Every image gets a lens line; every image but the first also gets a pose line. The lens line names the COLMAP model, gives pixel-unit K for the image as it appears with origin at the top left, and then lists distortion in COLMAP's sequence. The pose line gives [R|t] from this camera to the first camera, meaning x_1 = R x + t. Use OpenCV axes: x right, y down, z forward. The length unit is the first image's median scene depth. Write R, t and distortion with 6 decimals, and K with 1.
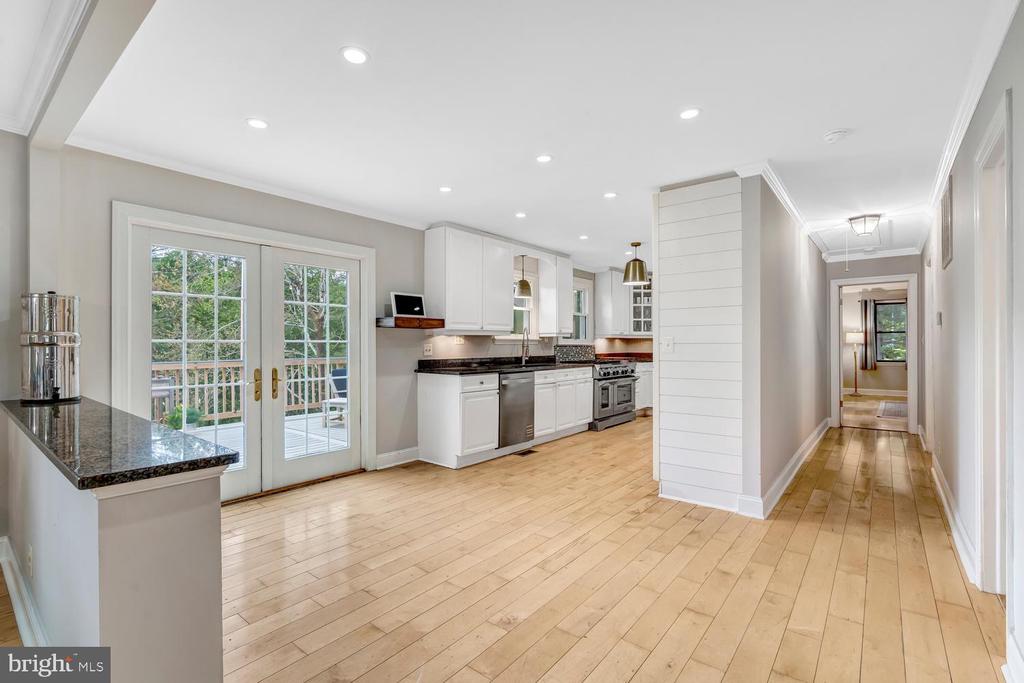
lens RADIAL K [[471.6, 0, 510.0], [0, 471.6, 347.3], [0, 0, 1]] dist [0.000265, 0.000074]
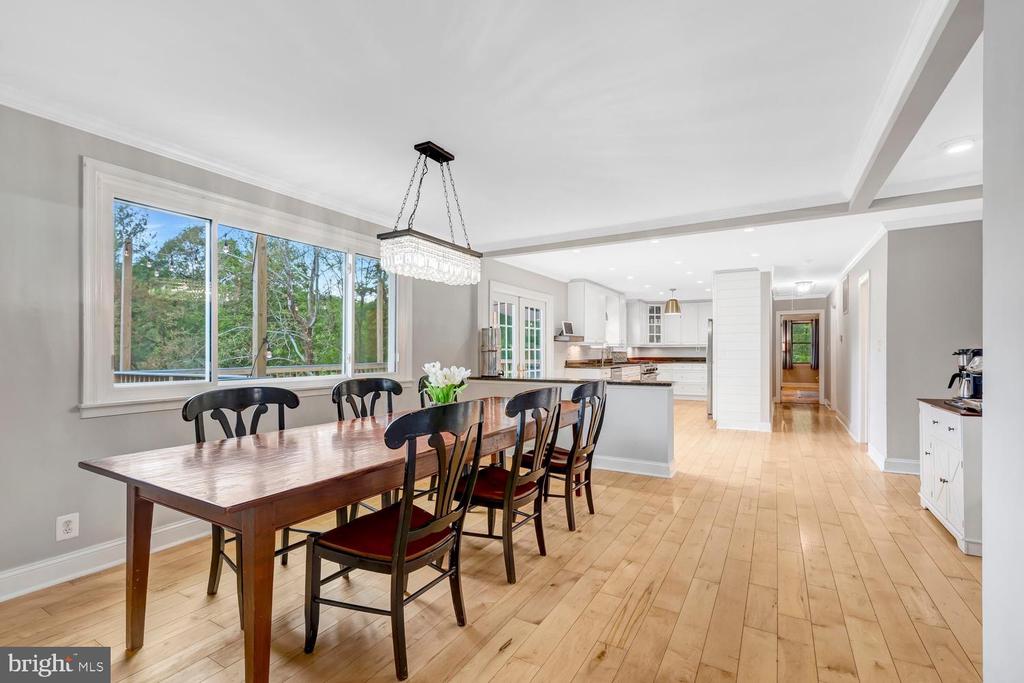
lens RADIAL K [[464.6, 0, 514.8], [0, 464.6, 353.9], [0, 0, 1]] dist [0.000390, -0.000061]
pose [[0.987710, -0.000166, 0.156300, -0.516499], [0.000328, 0.999999, -0.001012, 0.003643], [-0.156299, 0.001051, 0.987709, -0.490777]]
